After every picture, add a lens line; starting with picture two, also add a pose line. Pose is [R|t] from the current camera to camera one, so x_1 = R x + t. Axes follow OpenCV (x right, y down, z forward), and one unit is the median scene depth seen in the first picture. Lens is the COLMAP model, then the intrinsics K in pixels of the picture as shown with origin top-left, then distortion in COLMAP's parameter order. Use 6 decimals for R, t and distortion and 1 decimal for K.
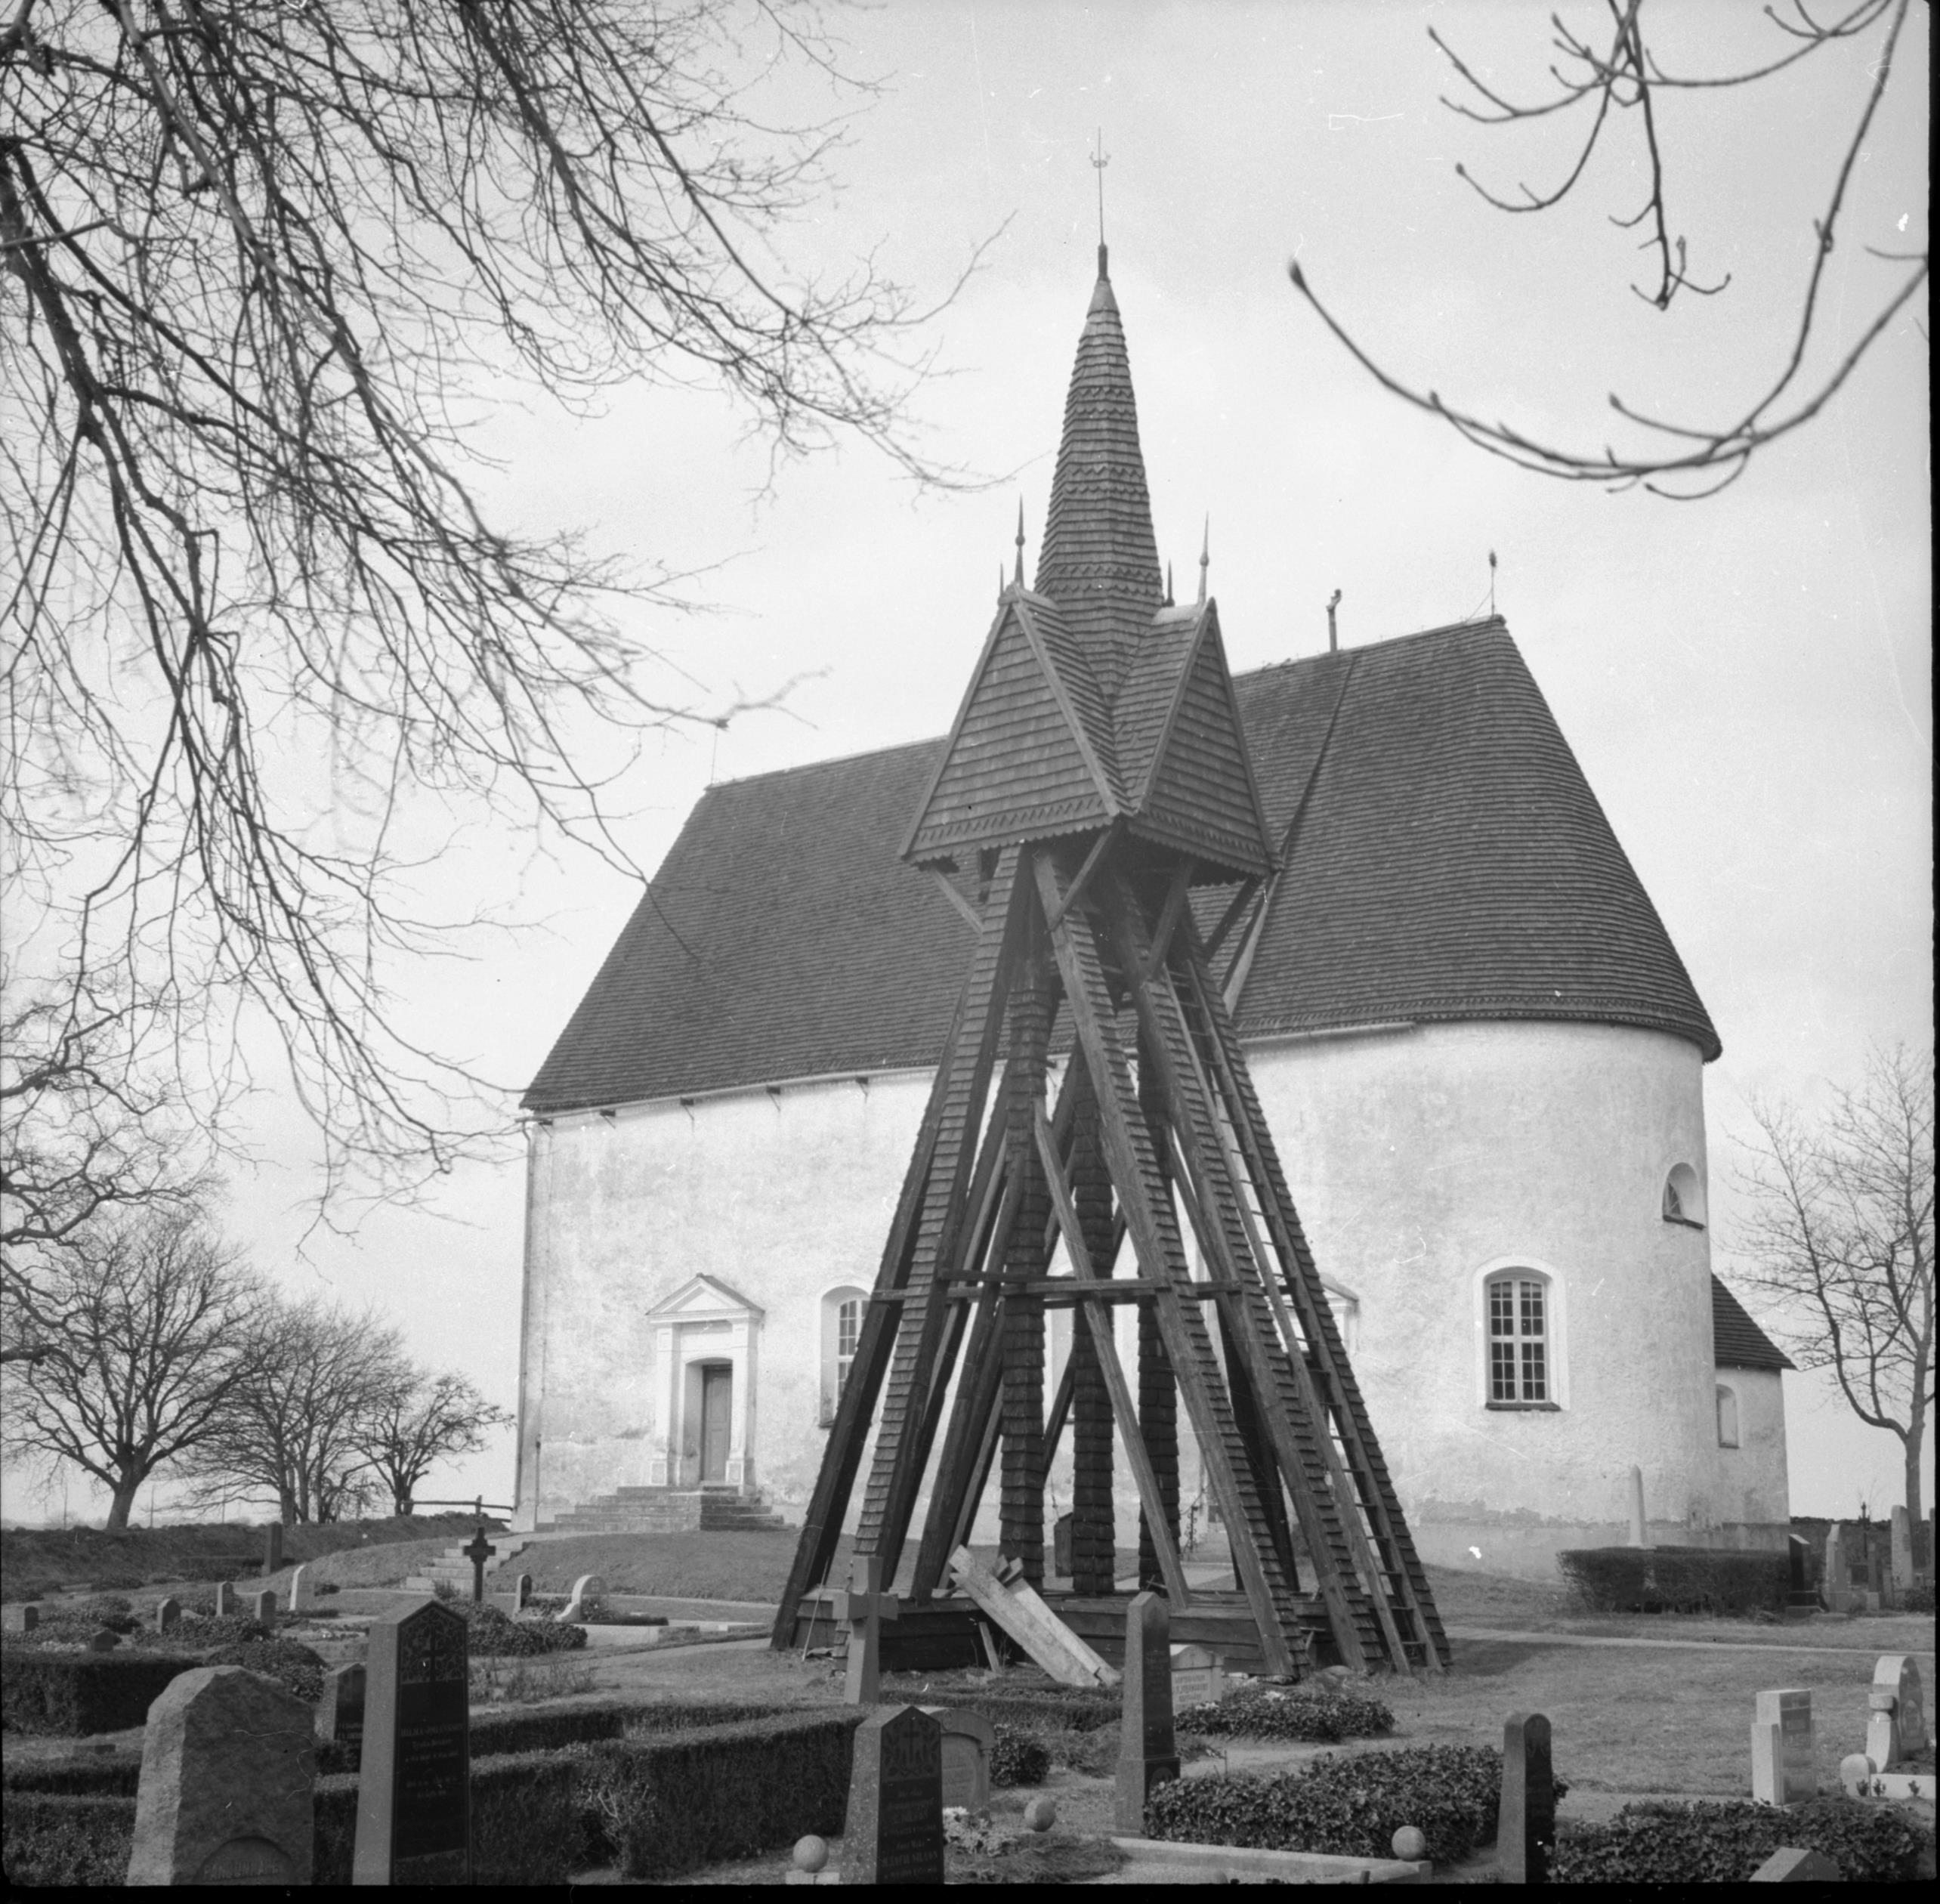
lens RADIAL K [[2645.0, 0, 975.7], [0, 2645.0, 940.9], [0, 0, 1]] dist [-0.004609, -0.044980]
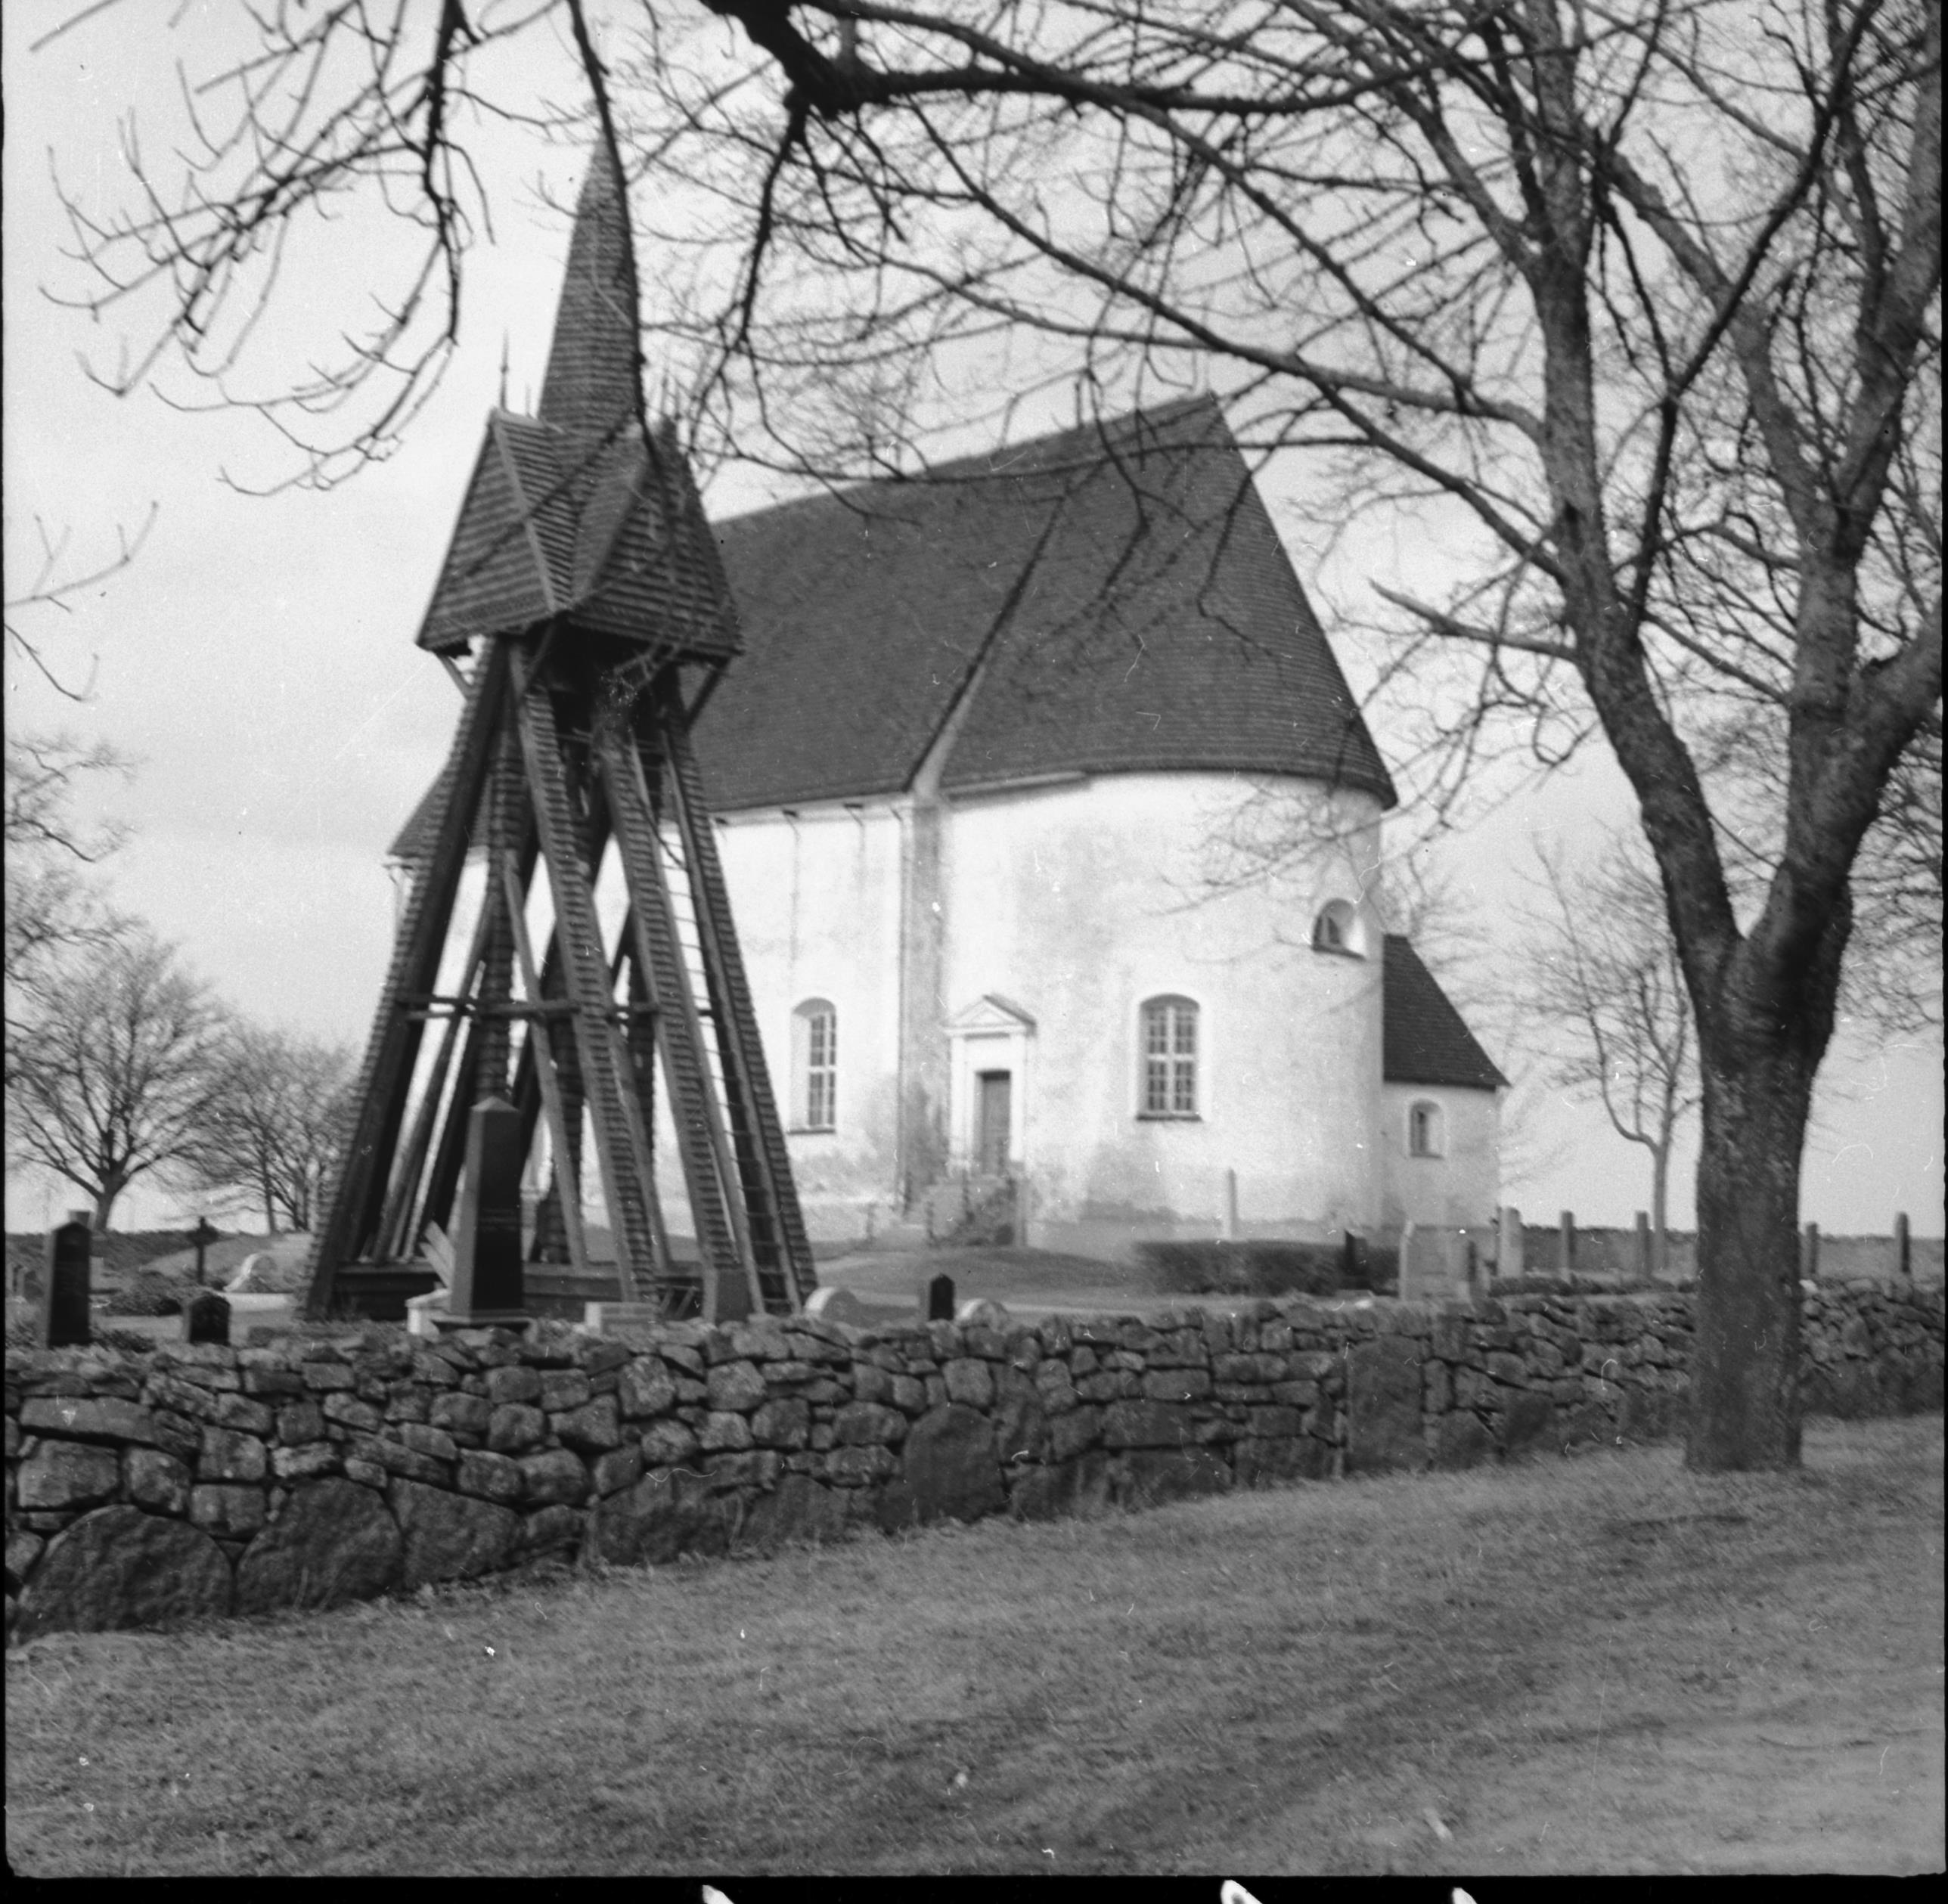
lens RADIAL K [[2655.6, 0, 979.7], [0, 2655.6, 940.9], [0, 0, 1]] dist [-0.004609, -0.044980]
pose [[0.996266, -0.005826, -0.086143, 0.220875], [0.014401, 0.994958, 0.099255, -0.010080], [0.085130, -0.100125, 0.991326, -0.106992]]
